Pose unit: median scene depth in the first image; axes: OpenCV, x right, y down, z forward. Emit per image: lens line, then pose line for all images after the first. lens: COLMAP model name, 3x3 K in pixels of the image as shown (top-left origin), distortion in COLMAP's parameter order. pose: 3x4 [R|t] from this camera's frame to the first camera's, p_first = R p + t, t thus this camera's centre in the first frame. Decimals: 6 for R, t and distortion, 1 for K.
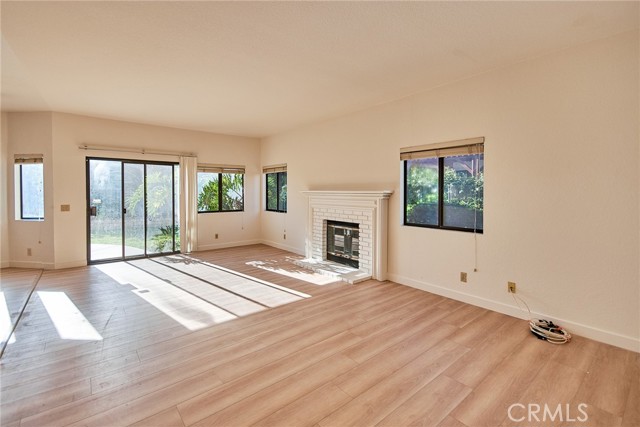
lens RADIAL K [[286.6, 0, 323.3], [0, 286.6, 194.8], [0, 0, 1]] dist [0.011834, -0.000305]
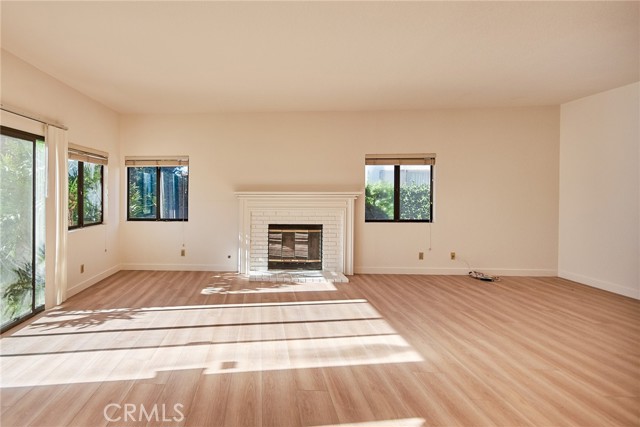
lens RADIAL K [[286.6, 0, 323.3], [0, 286.6, 194.8], [0, 0, 1]] dist [0.011834, -0.000305]
pose [[0.688391, -0.006678, 0.725309, -0.782214], [0.009465, 0.999955, 0.000224, -0.004379], [-0.725278, 0.006711, 0.688423, 0.398309]]
